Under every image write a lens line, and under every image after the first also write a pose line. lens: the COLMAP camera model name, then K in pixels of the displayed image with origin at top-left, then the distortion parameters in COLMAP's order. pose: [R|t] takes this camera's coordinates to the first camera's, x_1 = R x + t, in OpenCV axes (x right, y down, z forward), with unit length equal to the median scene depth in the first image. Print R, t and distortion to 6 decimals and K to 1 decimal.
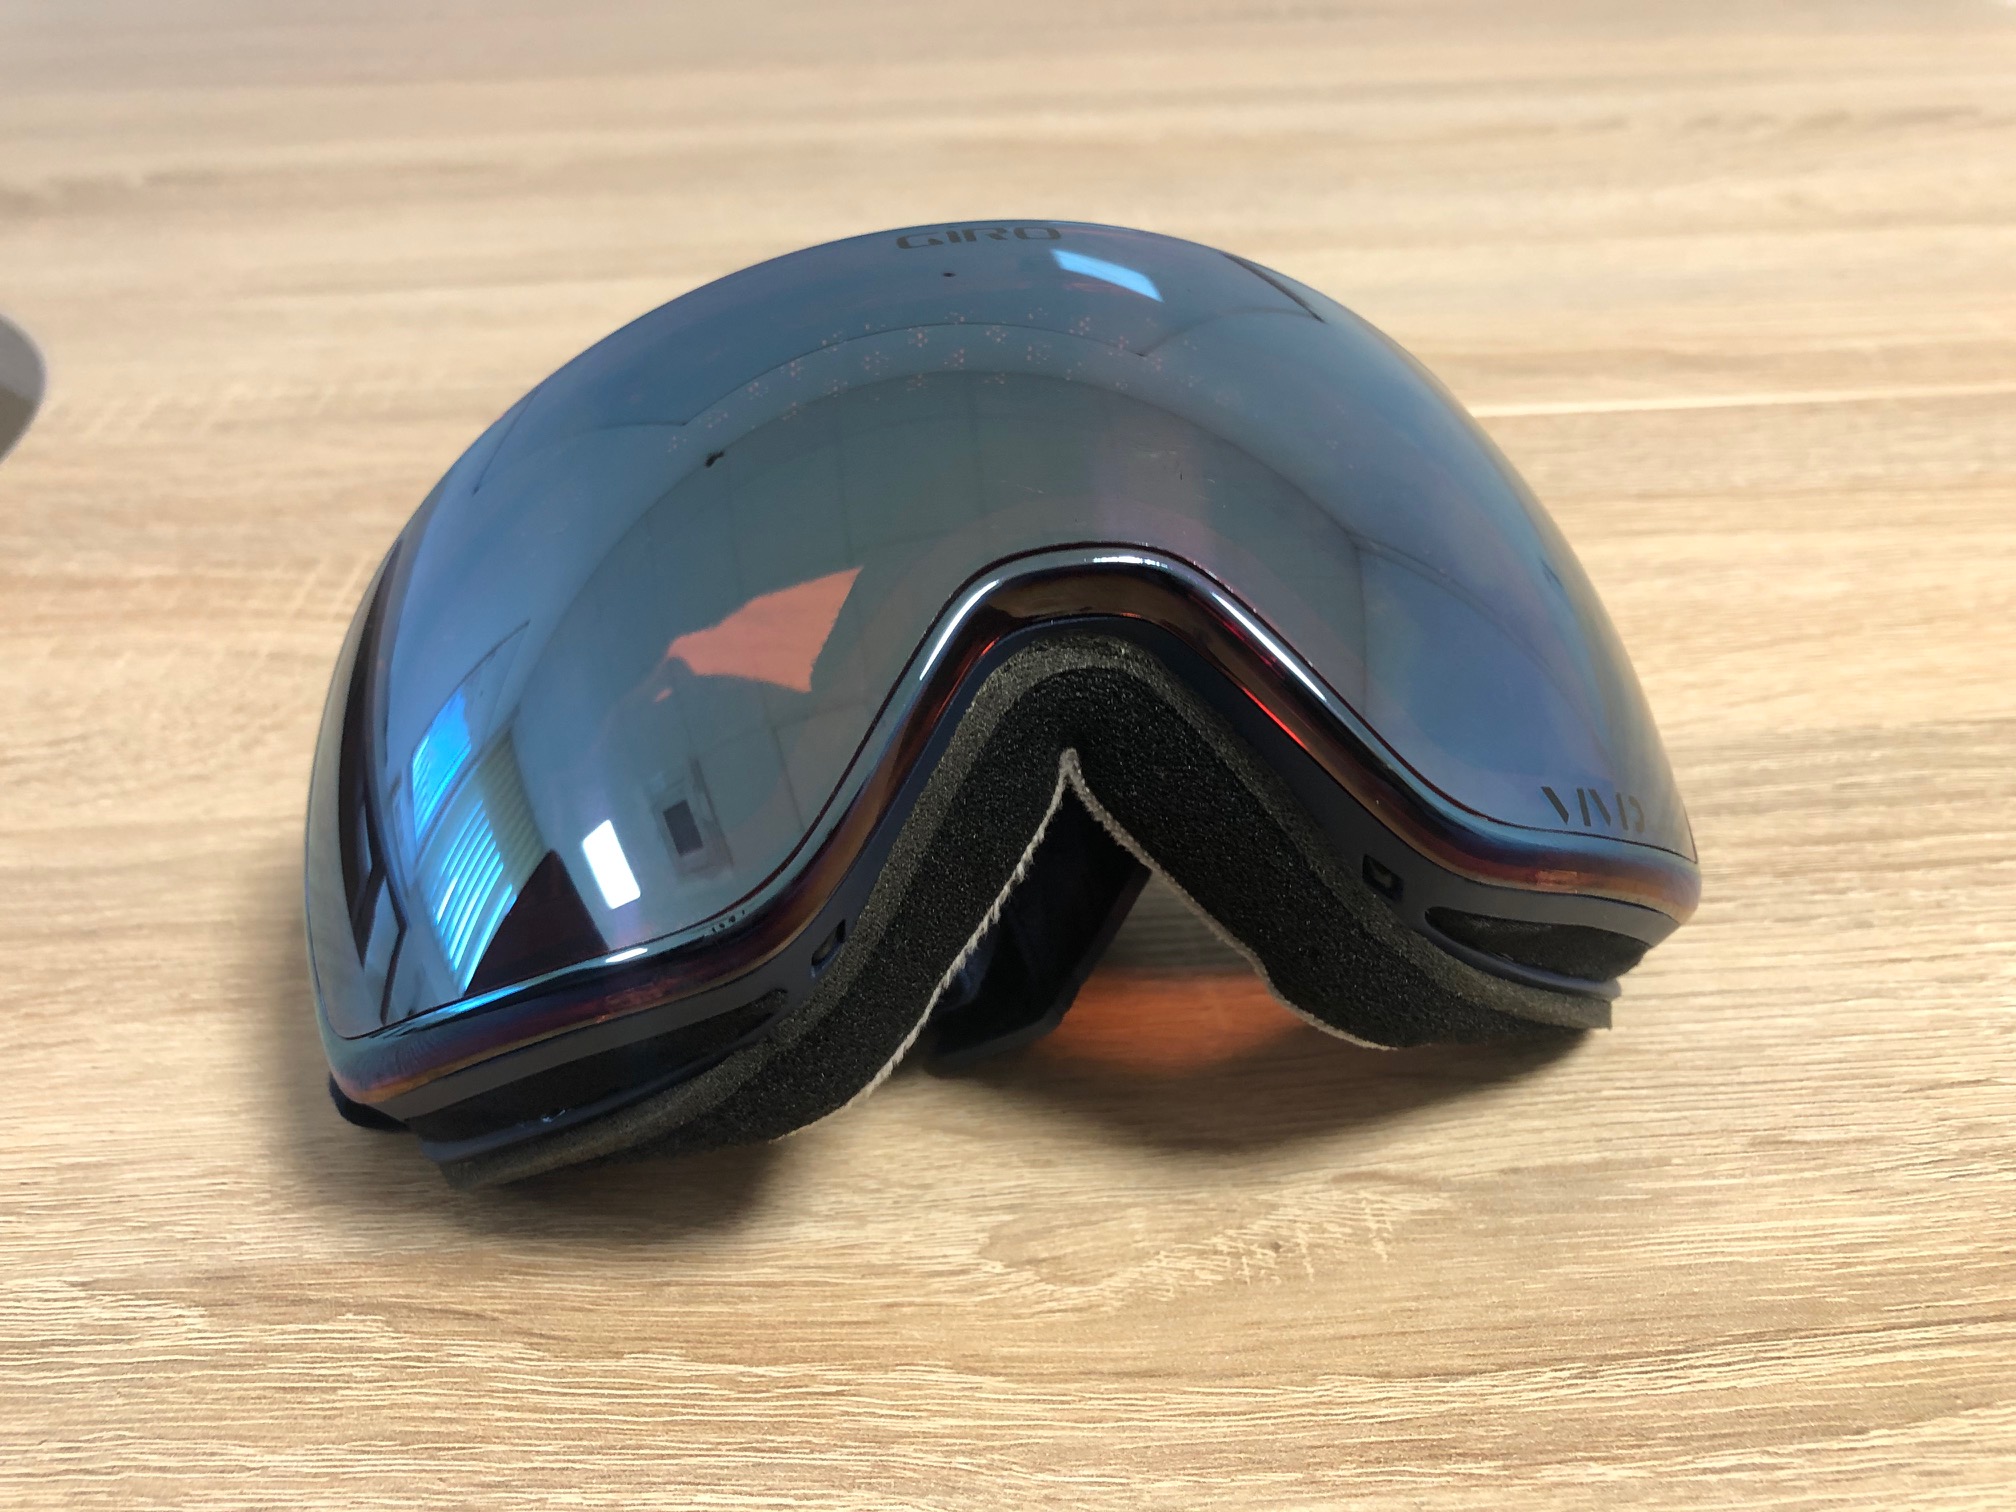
lens RADIAL K [[1583.4, 0, 1008.0], [0, 1583.4, 756.0], [0, 0, 1]] dist [0.001558, 0.003562]
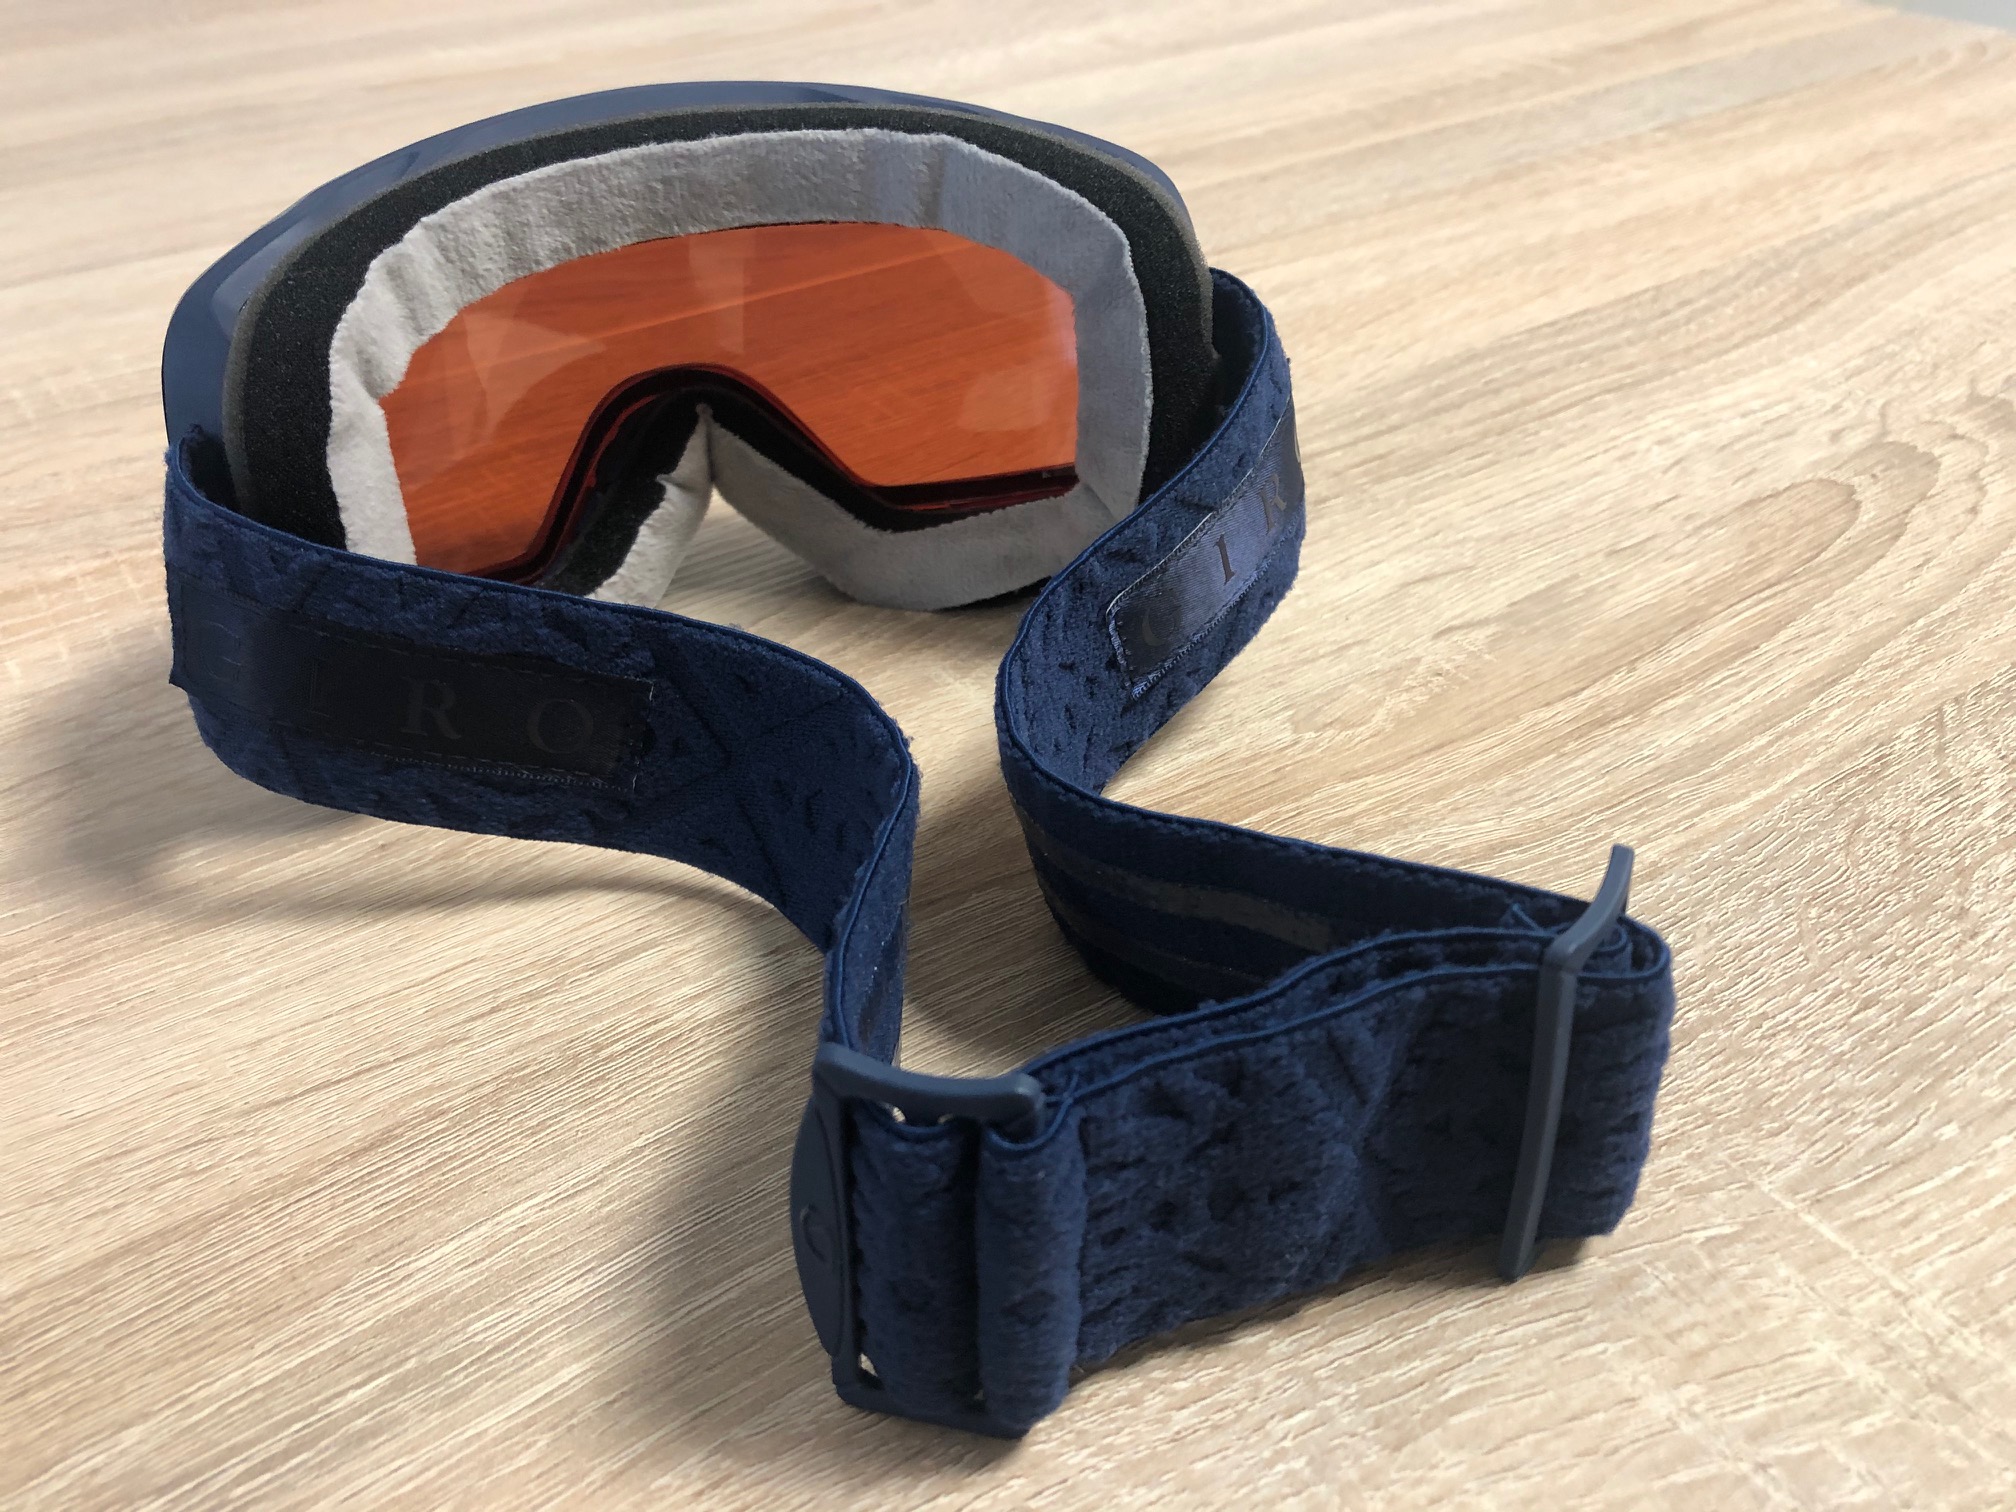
lens RADIAL K [[1583.4, 0, 1008.0], [0, 1583.4, 756.0], [0, 0, 1]] dist [0.001558, 0.003562]
pose [[0.856490, -0.301872, 0.418686, -0.887608], [0.285357, 0.952843, 0.103254, 0.106548], [-0.430112, 0.031039, 0.902242, -0.224531]]
